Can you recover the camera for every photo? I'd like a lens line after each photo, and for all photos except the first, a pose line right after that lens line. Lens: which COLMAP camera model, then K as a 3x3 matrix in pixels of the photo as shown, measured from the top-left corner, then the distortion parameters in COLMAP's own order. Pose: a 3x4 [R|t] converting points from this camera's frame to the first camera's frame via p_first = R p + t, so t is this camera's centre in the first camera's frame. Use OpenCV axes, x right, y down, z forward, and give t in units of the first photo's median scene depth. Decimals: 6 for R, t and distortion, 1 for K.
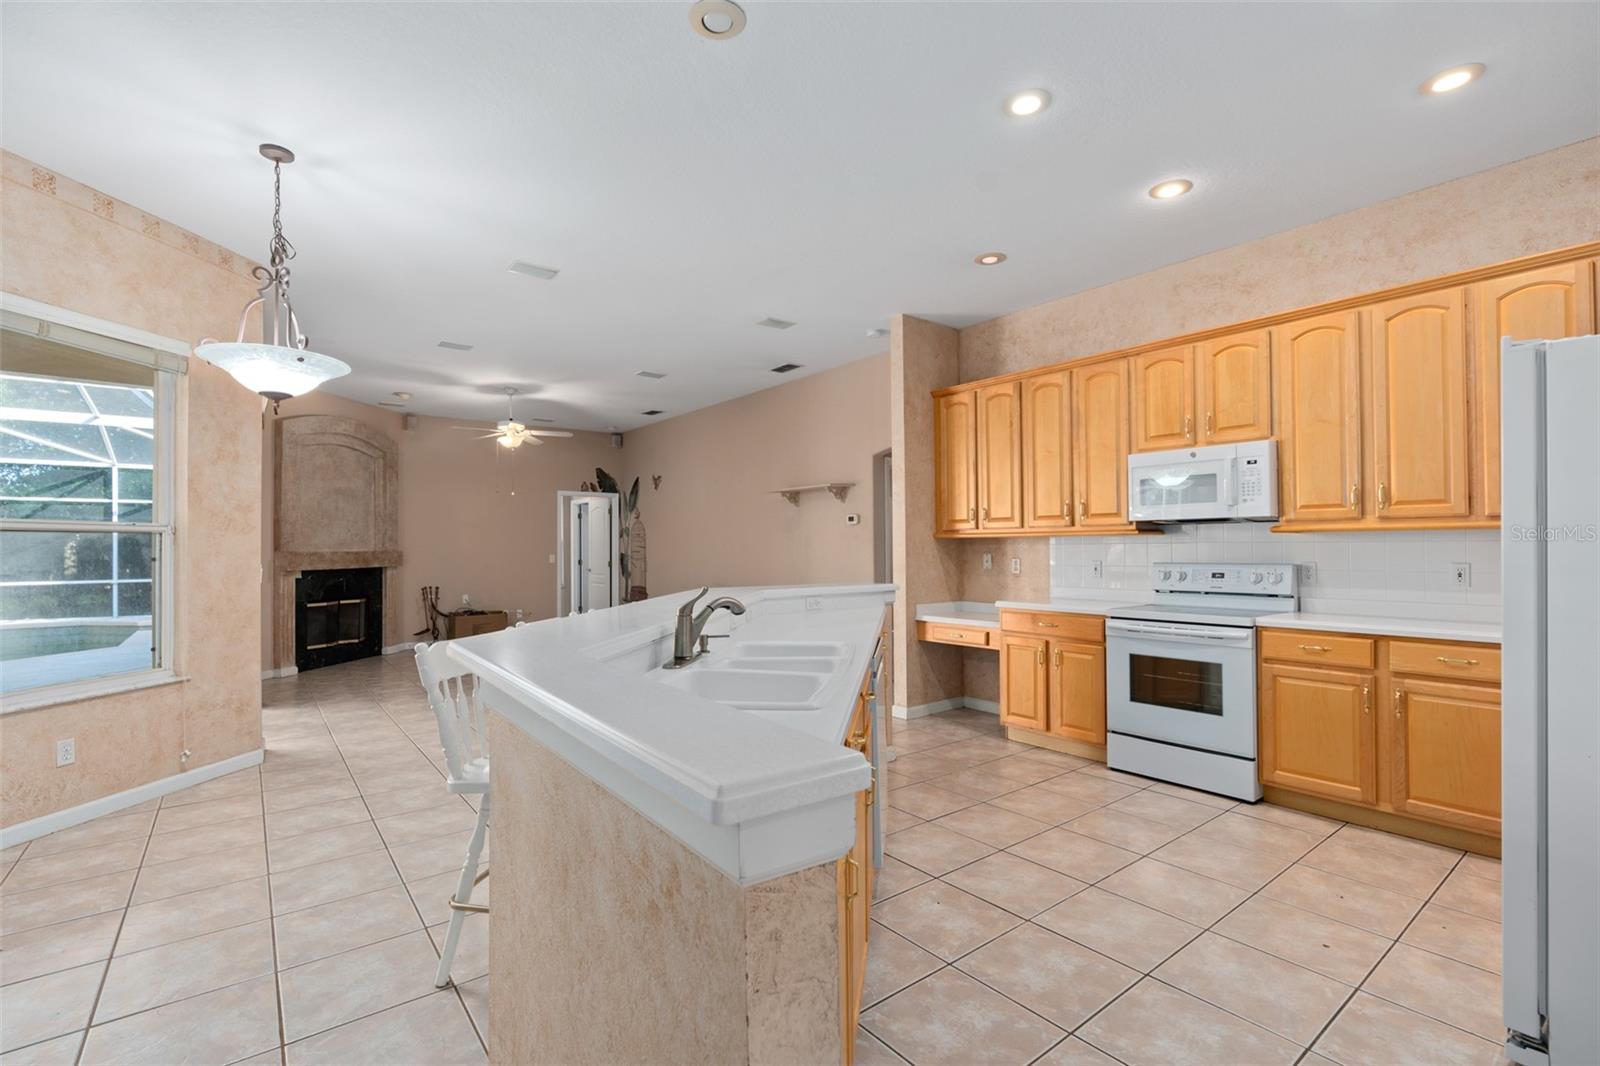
lens RADIAL K [[720.9, 0, 808.0], [0, 720.9, 534.3], [0, 0, 1]] dist [-0.018616, 0.000032]
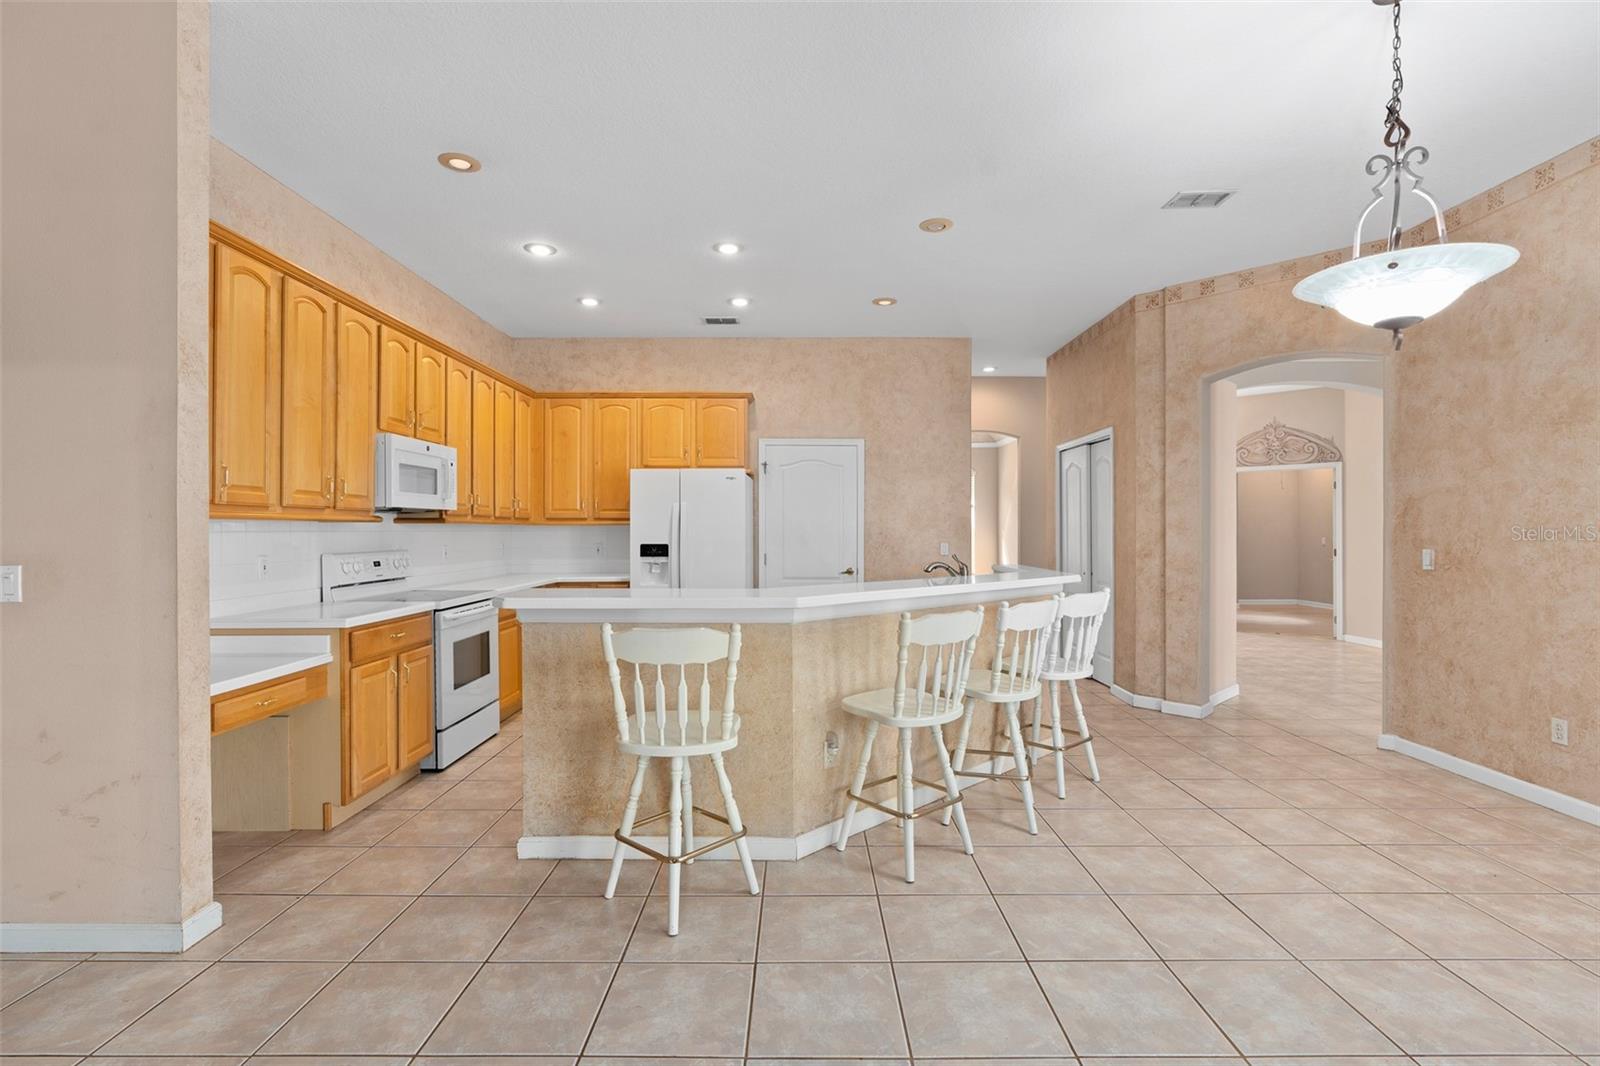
lens RADIAL K [[734.4, 0, 801.3], [0, 734.4, 530.0], [0, 0, 1]] dist [-0.004822, 0.000112]
pose [[-0.783163, 0.007323, 0.621774, -0.278656], [-0.004179, 0.999846, -0.017040, 0.012725], [-0.621803, -0.015944, -0.783011, 0.740954]]
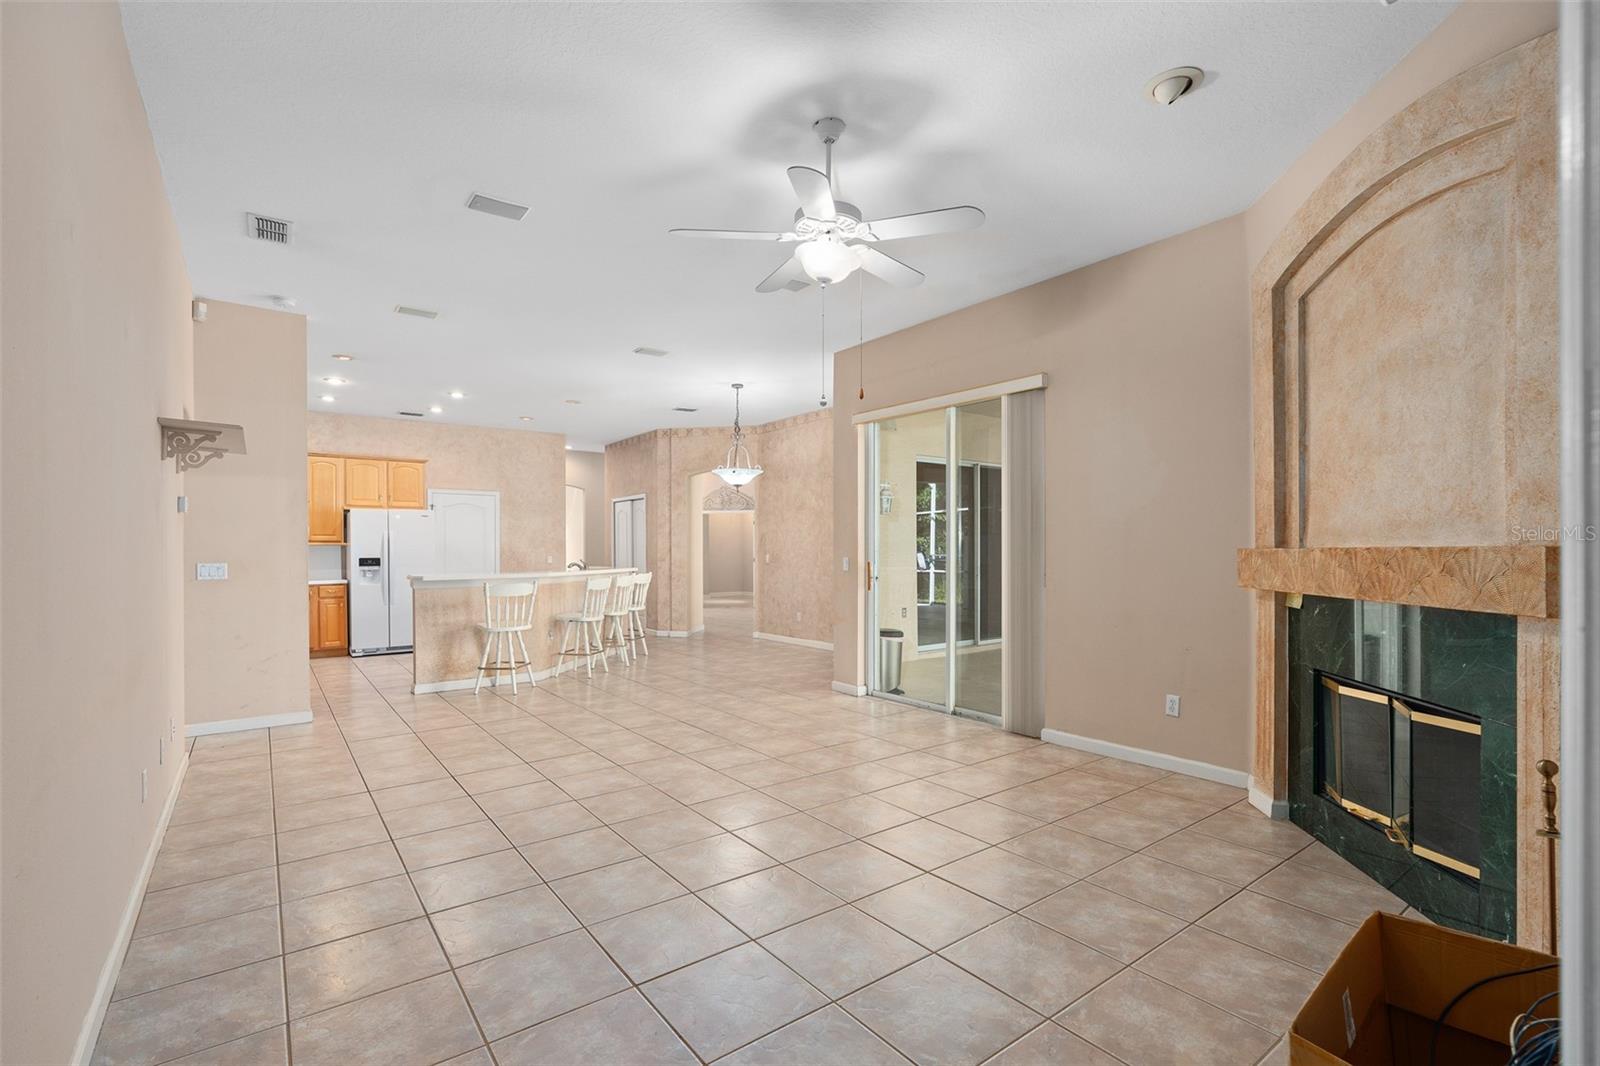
lens RADIAL K [[734.4, 0, 801.3], [0, 734.4, 530.0], [0, 0, 1]] dist [-0.004822, 0.000112]
pose [[-0.999677, 0.013841, 0.021334, -0.386422], [0.012949, 0.999059, -0.041399, 0.026420], [-0.021887, -0.041109, -0.998915, 1.329638]]
